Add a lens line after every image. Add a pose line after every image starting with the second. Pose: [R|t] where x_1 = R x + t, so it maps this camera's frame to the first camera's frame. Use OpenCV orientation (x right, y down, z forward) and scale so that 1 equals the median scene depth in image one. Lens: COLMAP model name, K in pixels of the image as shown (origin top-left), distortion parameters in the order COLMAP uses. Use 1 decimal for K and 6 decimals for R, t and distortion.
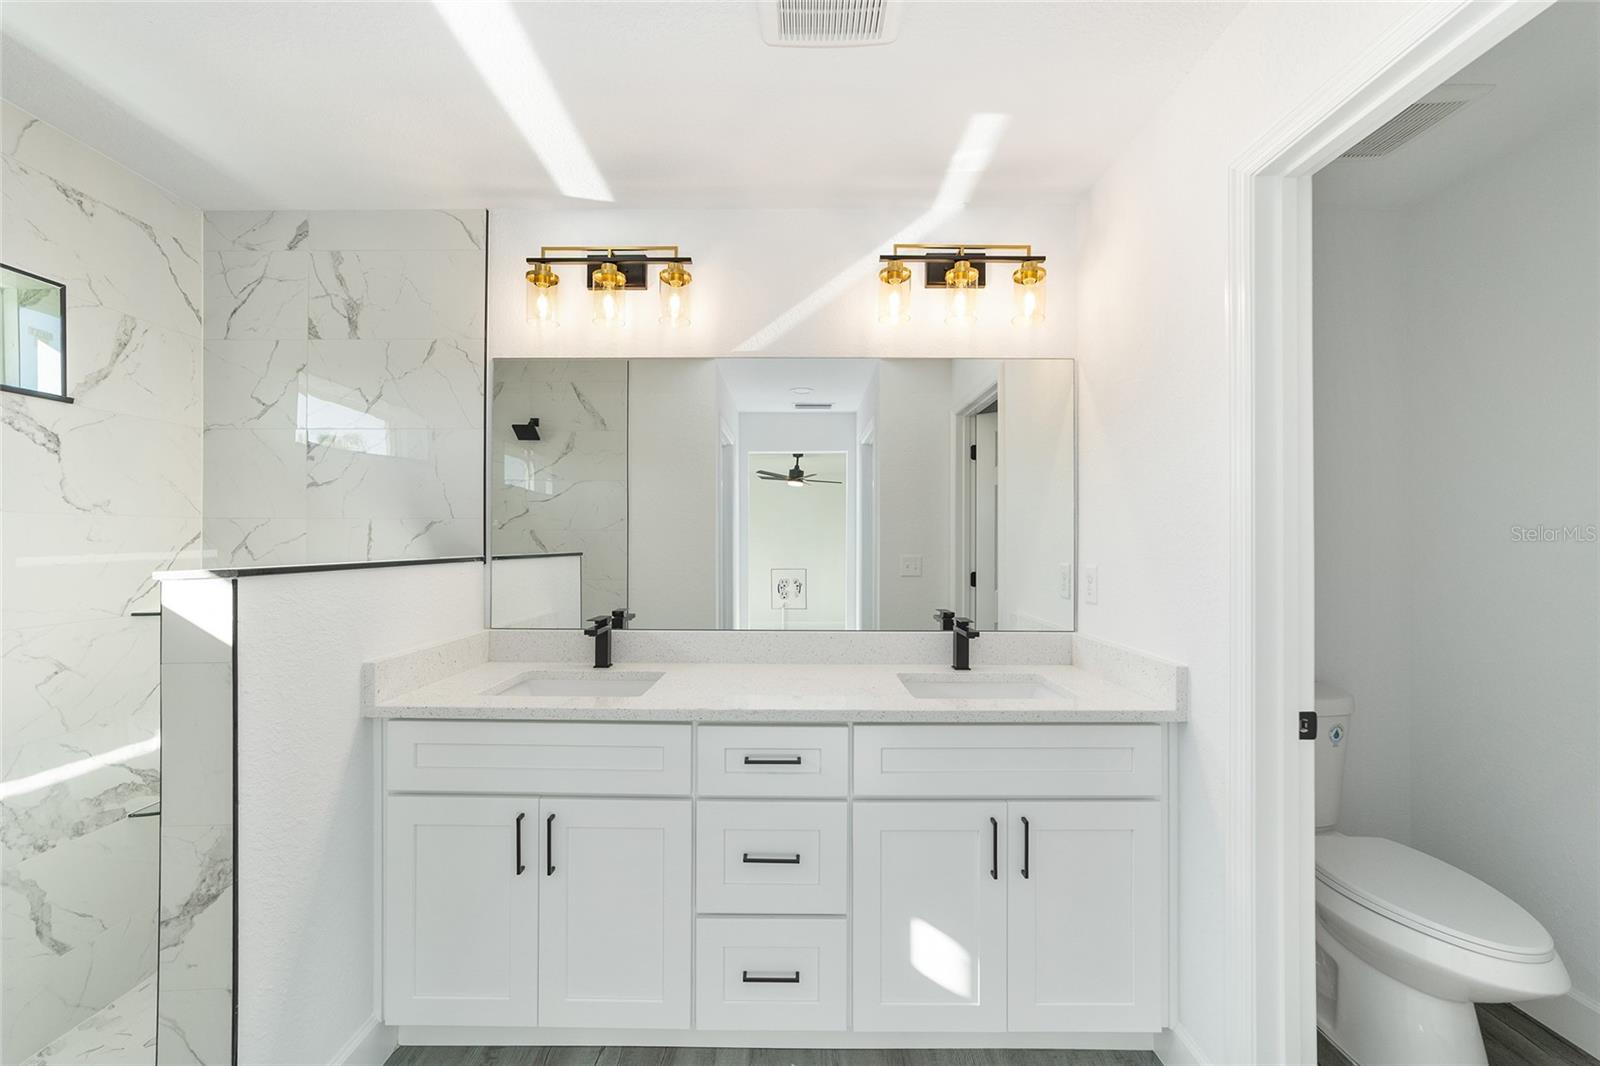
lens RADIAL K [[617.1, 0, 793.2], [0, 617.1, 539.3], [0, 0, 1]] dist [-0.017184, 0.009319]
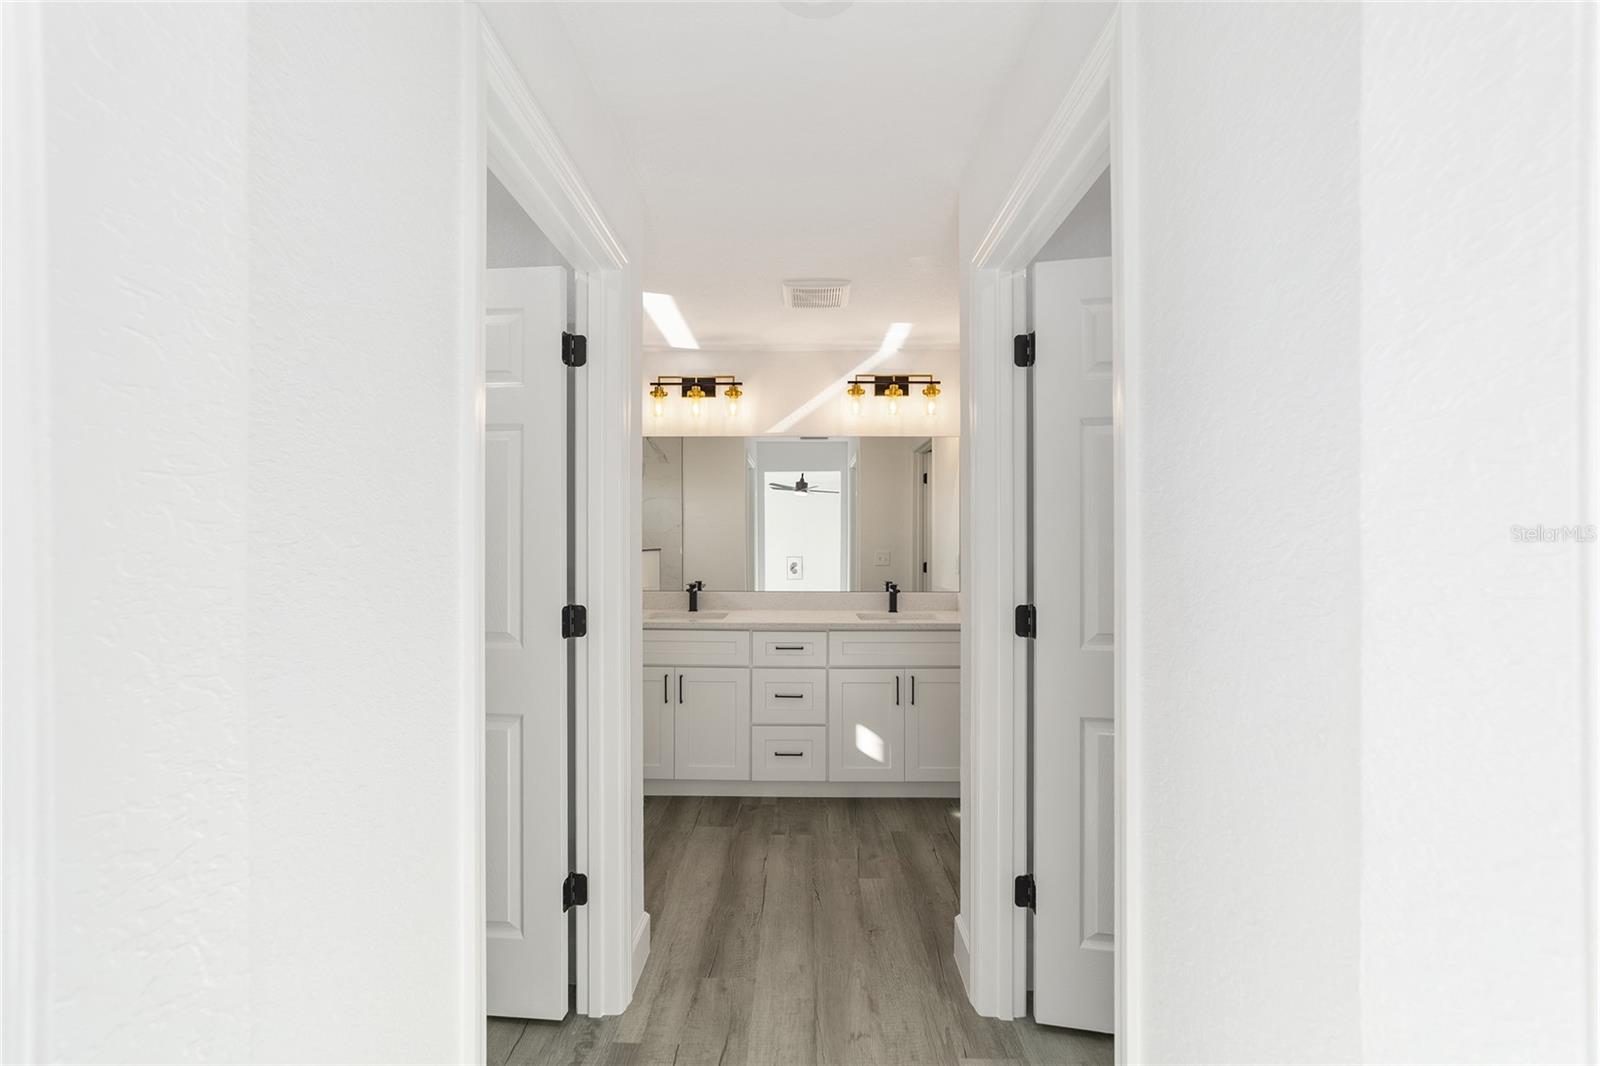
lens RADIAL K [[617.1, 0, 793.2], [0, 617.1, 539.3], [0, 0, 1]] dist [-0.017184, 0.009319]
pose [[0.999958, -0.000606, -0.009114, -0.001797], [0.000611, 1.000000, 0.000552, -0.002477], [0.009114, -0.000557, 0.999958, -0.787710]]
